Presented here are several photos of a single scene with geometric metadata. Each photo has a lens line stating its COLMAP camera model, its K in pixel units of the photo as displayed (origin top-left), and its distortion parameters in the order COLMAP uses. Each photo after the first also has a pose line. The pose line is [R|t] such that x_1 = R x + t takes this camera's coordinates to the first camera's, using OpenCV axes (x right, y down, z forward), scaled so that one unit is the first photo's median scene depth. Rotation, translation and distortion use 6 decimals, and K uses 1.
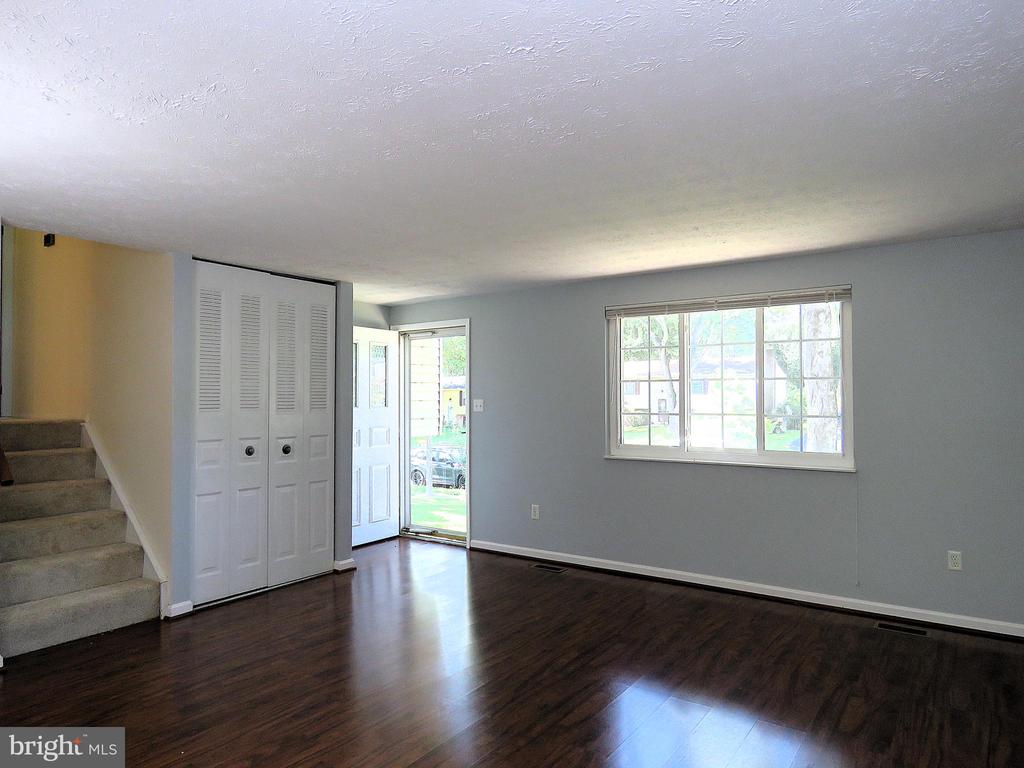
lens RADIAL K [[660.8, 0, 514.8], [0, 660.8, 388.1], [0, 0, 1]] dist [0.003580, 0.001012]
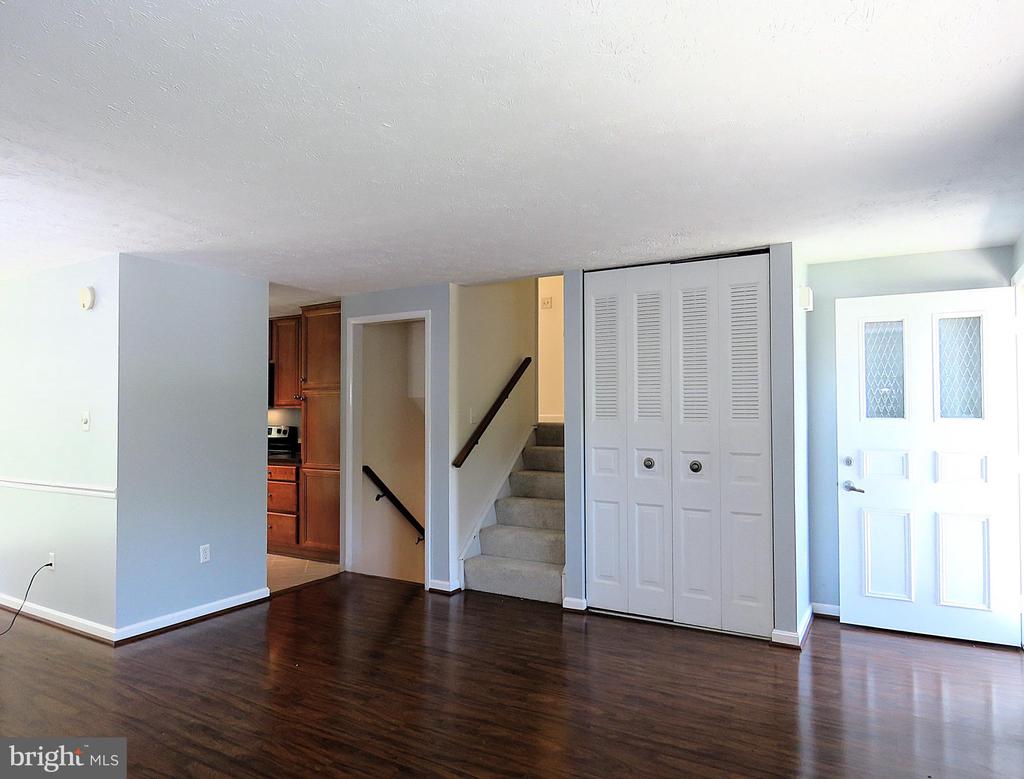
lens RADIAL K [[679.4, 0, 508.6], [0, 679.4, 402.5], [0, 0, 1]] dist [-0.000164, -0.000074]
pose [[0.059224, -0.017173, -0.998097, 0.476964], [0.013190, 0.999778, -0.016420, 0.021502], [0.998158, -0.012192, 0.059437, 0.679737]]
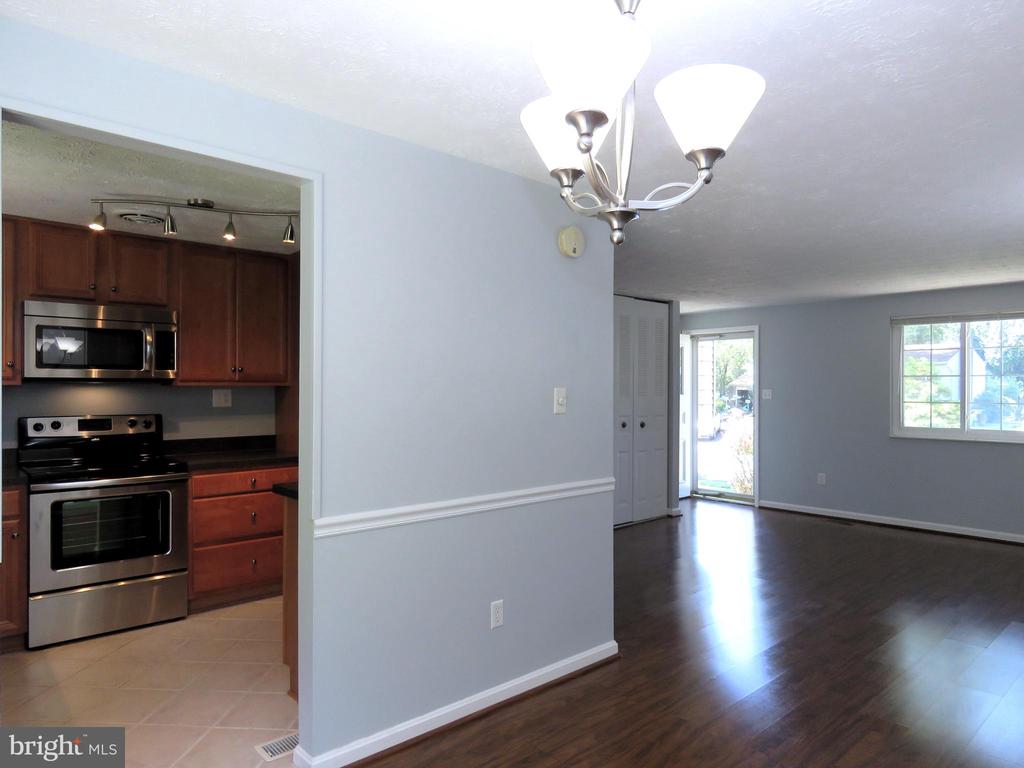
lens RADIAL K [[660.8, 0, 514.8], [0, 660.8, 388.1], [0, 0, 1]] dist [0.003580, 0.001012]
pose [[0.975613, 0.006897, -0.219389, -0.288763], [-0.002993, 0.999831, 0.018121, -0.008203], [0.219477, -0.017023, 0.975469, -0.392818]]
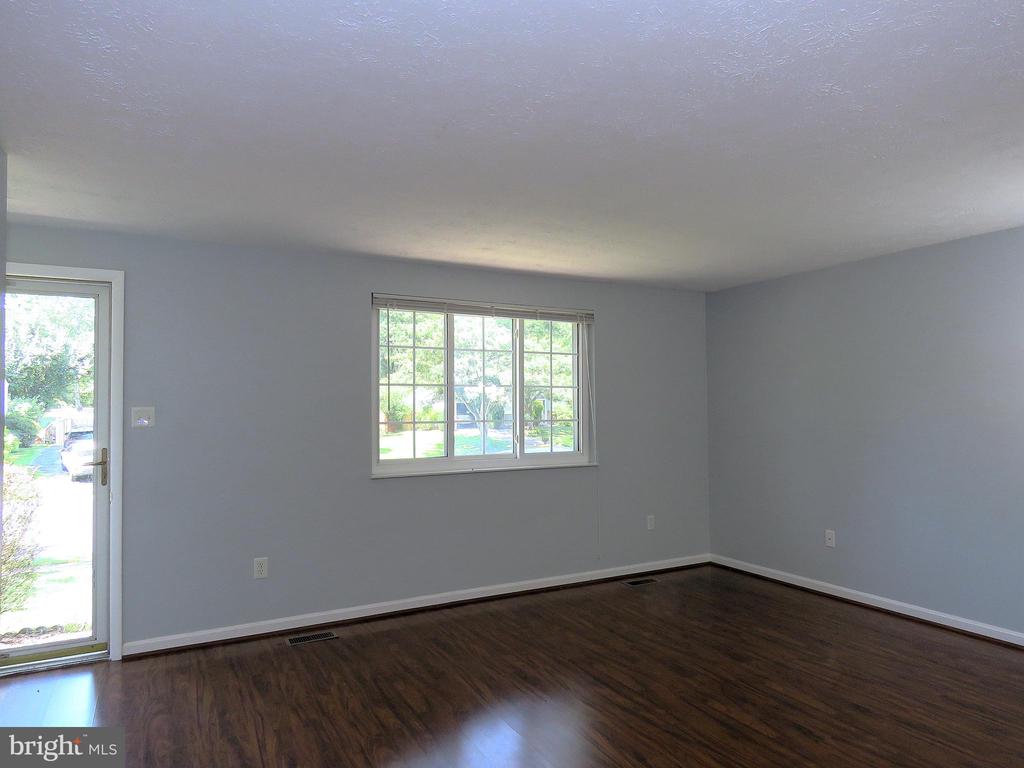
lens RADIAL K [[666.2, 0, 517.2], [0, 666.2, 386.9], [0, 0, 1]] dist [0.004470, 0.002429]
pose [[0.434095, 0.023195, 0.900568, -0.534857], [-0.012852, 0.999726, -0.019553, 0.007258], [-0.900775, -0.003086, 0.434275, 0.490537]]
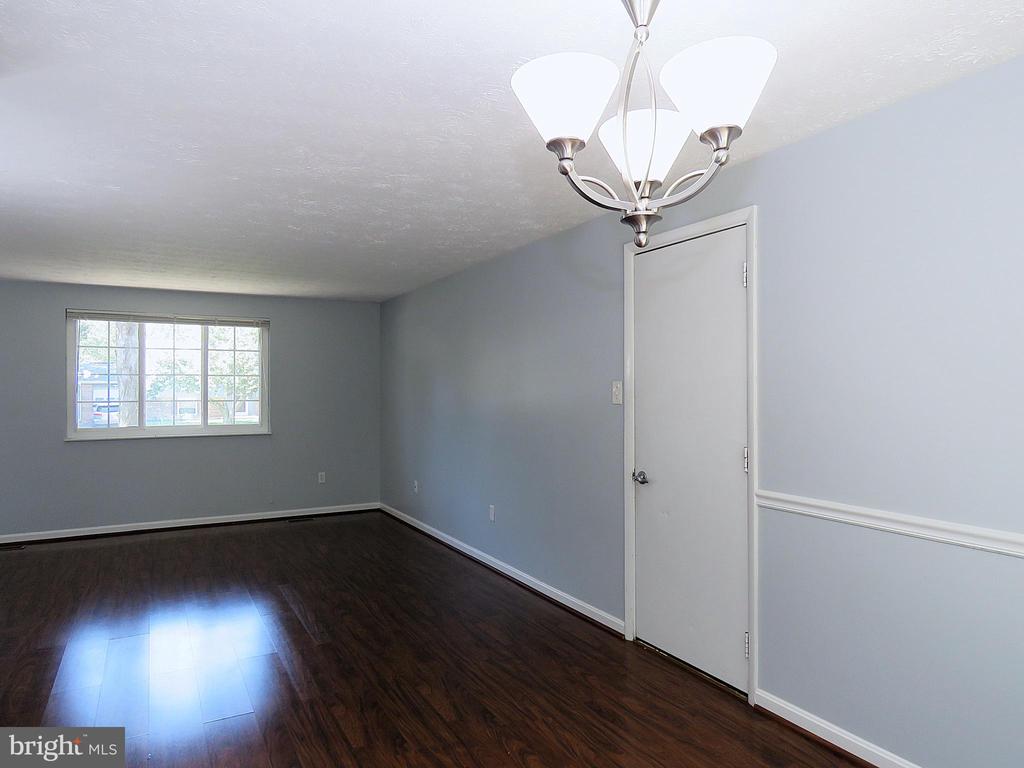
lens RADIAL K [[661.5, 0, 505.7], [0, 661.5, 383.1], [0, 0, 1]] dist [0.041315, -0.048754]
pose [[0.451279, 0.007259, 0.892353, -0.561215], [-0.015069, 0.999886, -0.000514, -0.005379], [-0.892255, -0.013215, 0.451338, -0.207372]]
